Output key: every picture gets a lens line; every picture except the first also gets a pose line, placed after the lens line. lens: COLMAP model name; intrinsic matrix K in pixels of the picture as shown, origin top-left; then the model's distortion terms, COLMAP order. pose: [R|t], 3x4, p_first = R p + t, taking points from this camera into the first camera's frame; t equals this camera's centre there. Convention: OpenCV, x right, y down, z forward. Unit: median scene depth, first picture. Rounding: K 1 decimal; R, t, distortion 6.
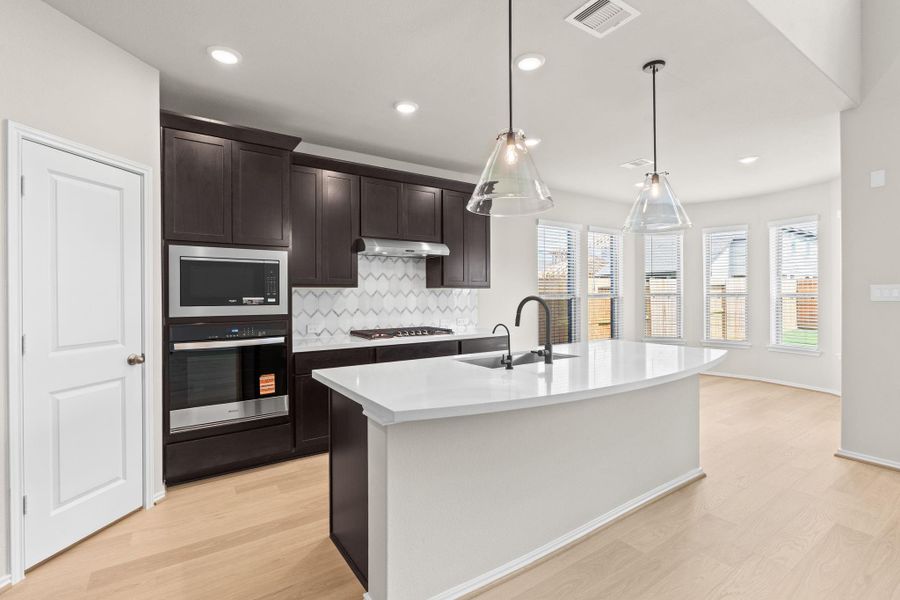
lens RADIAL K [[418.6, 0, 450.6], [0, 418.6, 289.8], [0, 0, 1]] dist [0.001646, 0.000187]
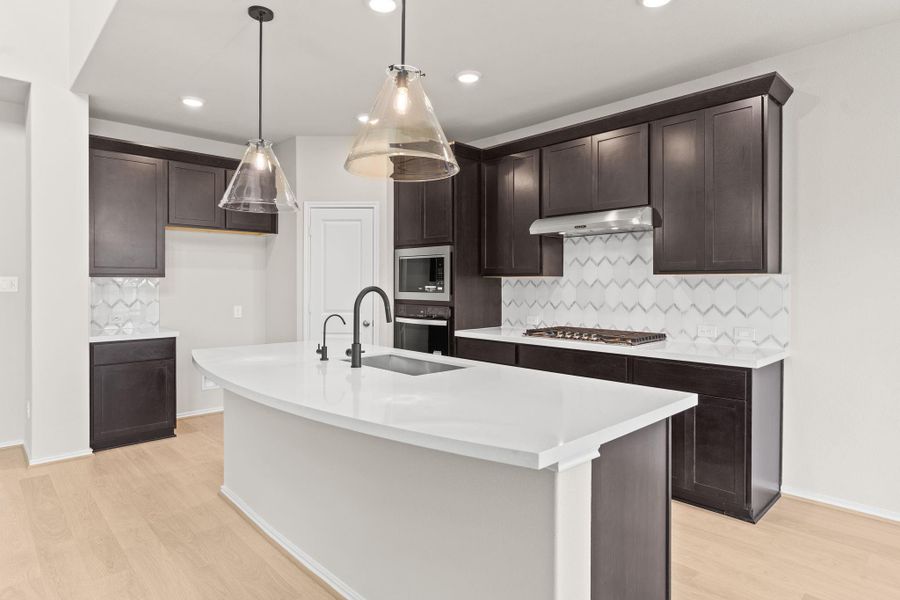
lens RADIAL K [[504.5, 0, 454.3], [0, 504.5, 285.2], [0, 0, 1]] dist [-0.001069, -0.000111]
pose [[0.165107, 0.006849, -0.986252, 0.943833], [0.008273, 0.999931, 0.008329, 0.003657], [0.986241, -0.009534, 0.165039, 0.775421]]
